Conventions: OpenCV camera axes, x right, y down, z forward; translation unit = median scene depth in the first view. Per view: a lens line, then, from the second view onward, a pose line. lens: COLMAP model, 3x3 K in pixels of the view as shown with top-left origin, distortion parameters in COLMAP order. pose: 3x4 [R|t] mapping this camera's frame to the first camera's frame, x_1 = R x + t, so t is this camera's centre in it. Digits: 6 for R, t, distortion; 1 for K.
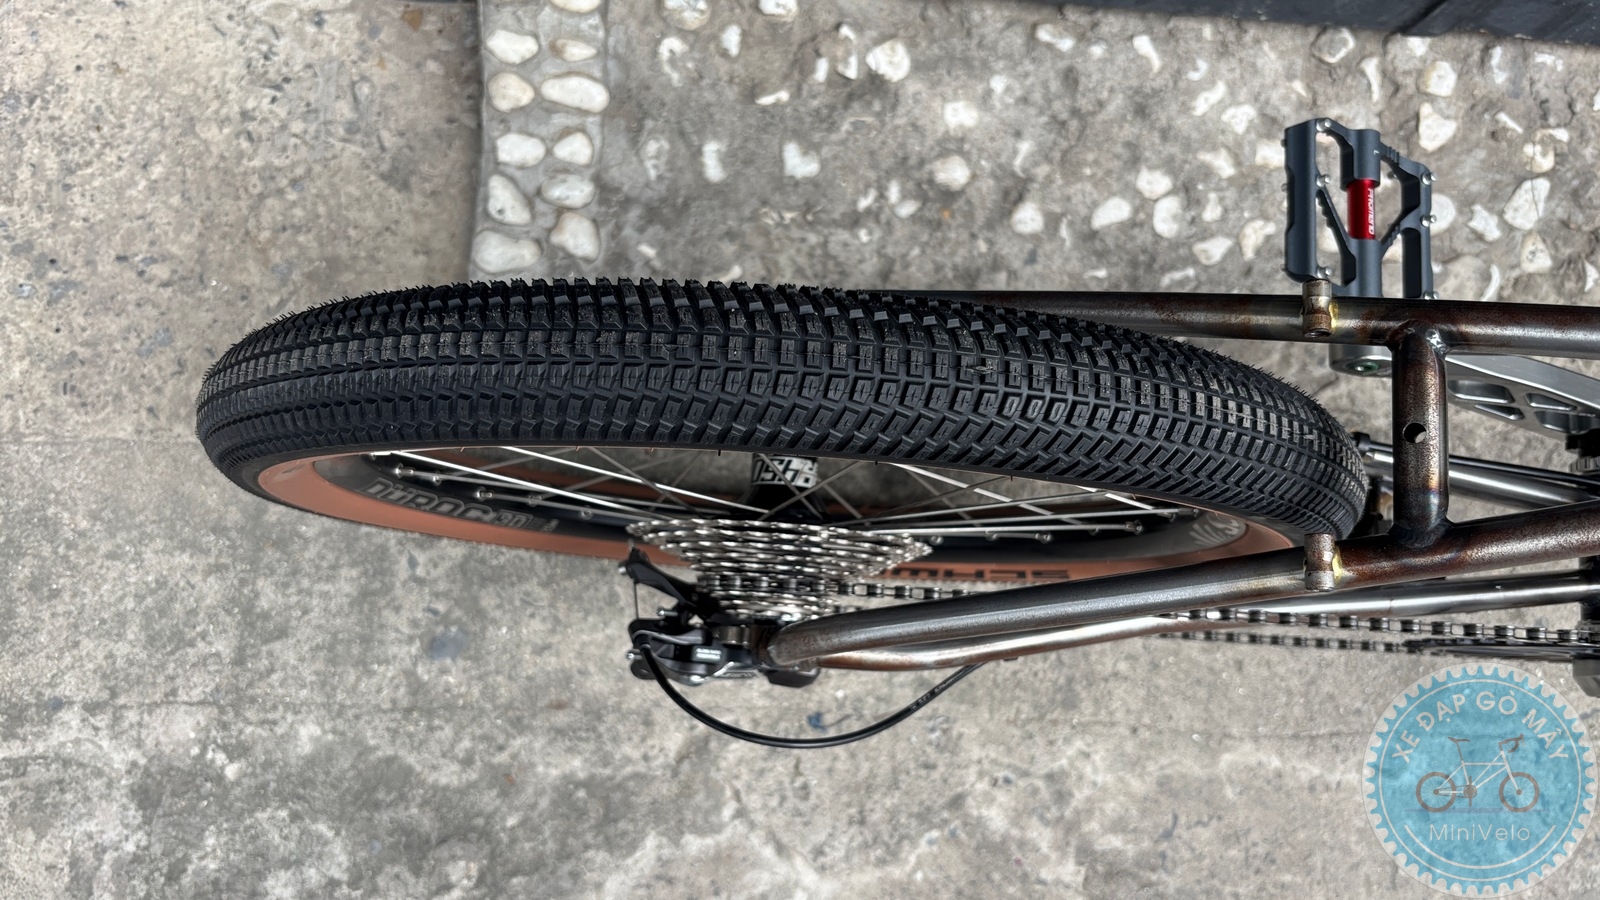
lens RADIAL K [[1217.6, 0, 742.3], [0, 1217.6, 440.1], [0, 0, 1]] dist [0.033508, -0.060299]
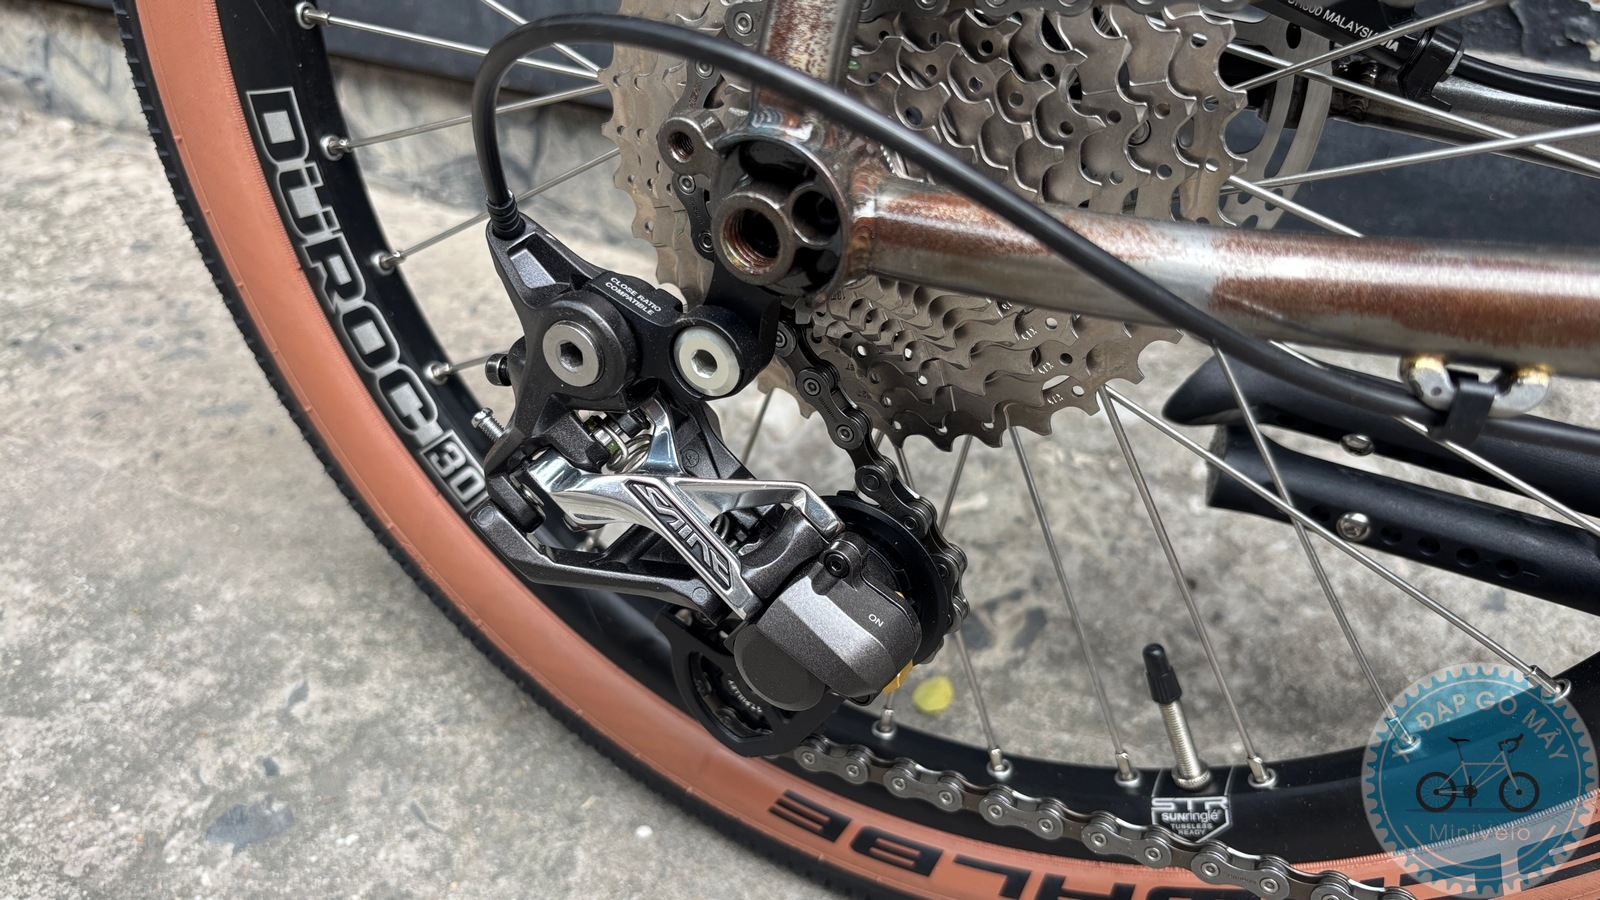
lens RADIAL K [[1217.6, 0, 796.1], [0, 1217.6, 480.0], [0, 0, 1]] dist [0.033508, -0.060299]
pose [[0.920474, 0.153413, -0.359433, 0.132225], [-0.371201, 0.630847, -0.681353, 0.325470], [0.122219, 0.760589, 0.637626, 0.551519]]
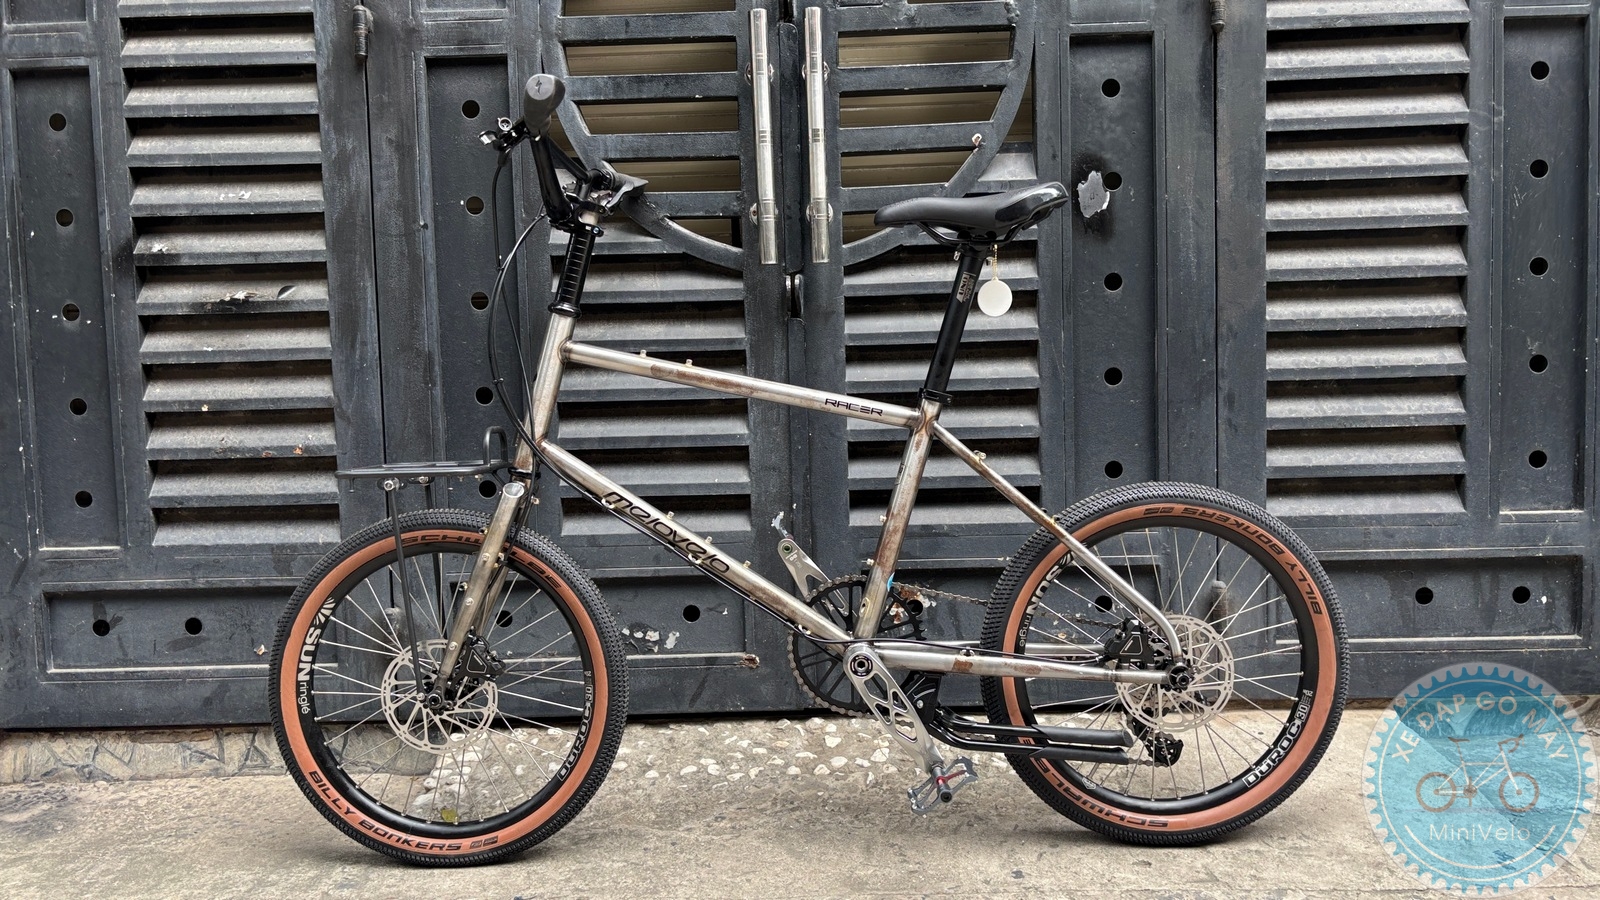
lens RADIAL K [[1217.6, 0, 787.4], [0, 1217.6, 430.8], [0, 0, 1]] dist [0.033508, -0.060299]
pose [[0.988284, -0.152437, -0.007542, 0.603896], [0.021614, 0.188707, -0.981796, 1.977403], [0.151085, 0.970130, 0.189791, -0.037407]]
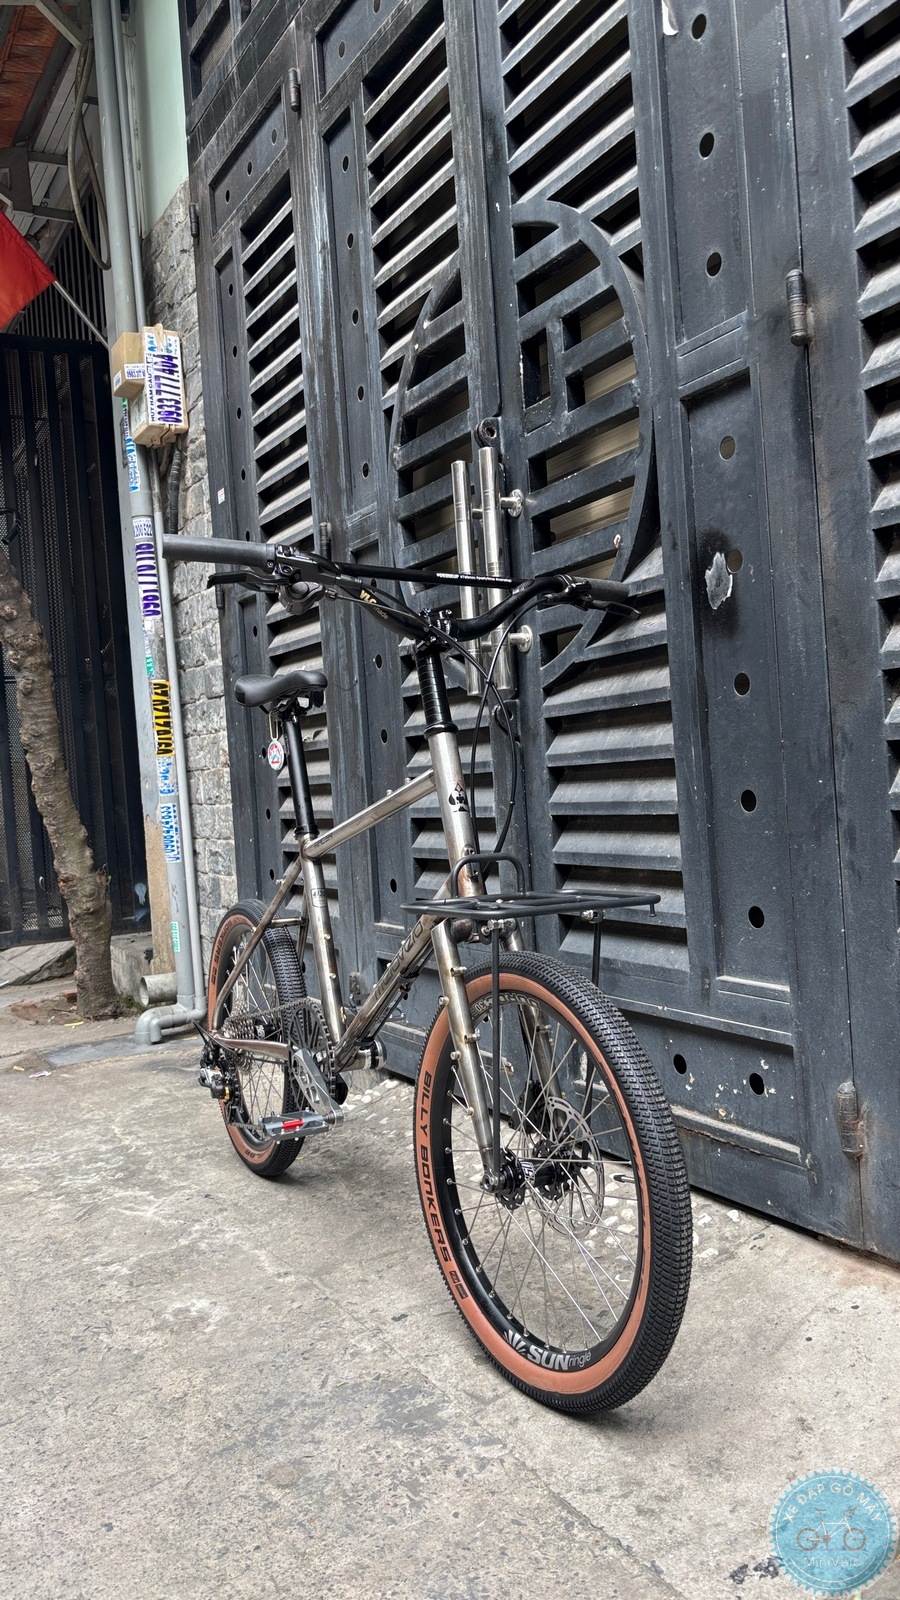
lens RADIAL K [[1217.6, 0, 446.5], [0, 1217.6, 773.4], [0, 0, 1]] dist [0.033508, -0.060299]
pose [[0.505443, -0.162477, -0.847425, 2.648097], [-0.829329, 0.179649, -0.529094, 1.013231], [0.238205, 0.970220, -0.043944, 0.343118]]
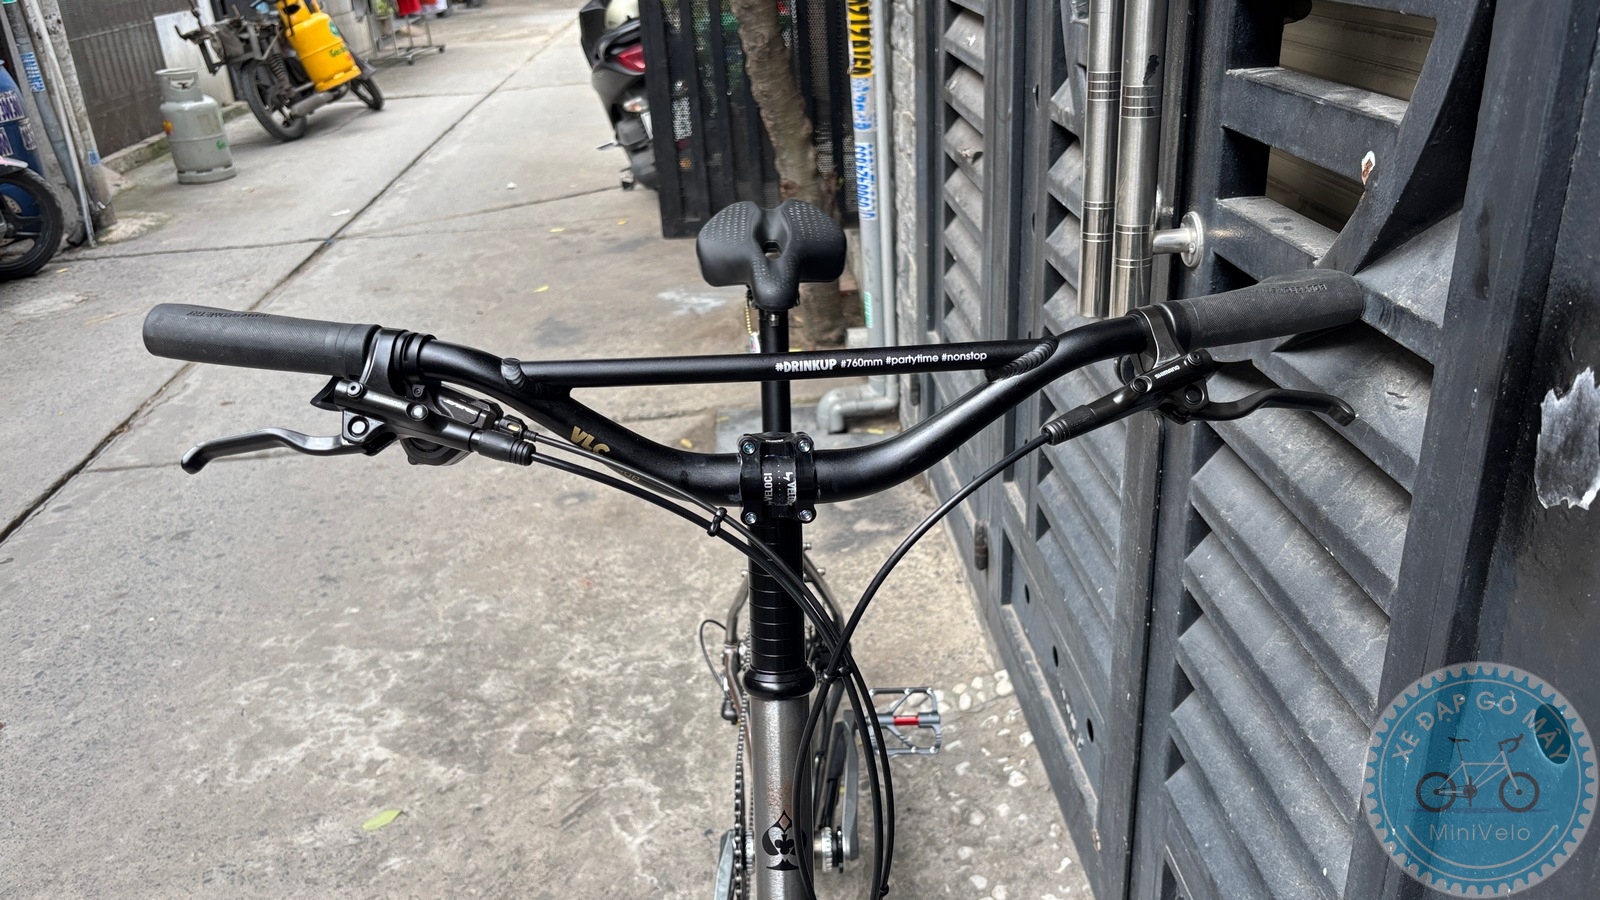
lens RADIAL K [[1217.6, 0, 797.9], [0, 1217.6, 460.3], [0, 0, 1]] dist [0.033508, -0.060299]
pose [[0.083215, 0.296121, -0.951518, 1.862314], [-0.977711, 0.208953, -0.020477, -0.012222], [0.192759, 0.932014, 0.306909, -0.223692]]
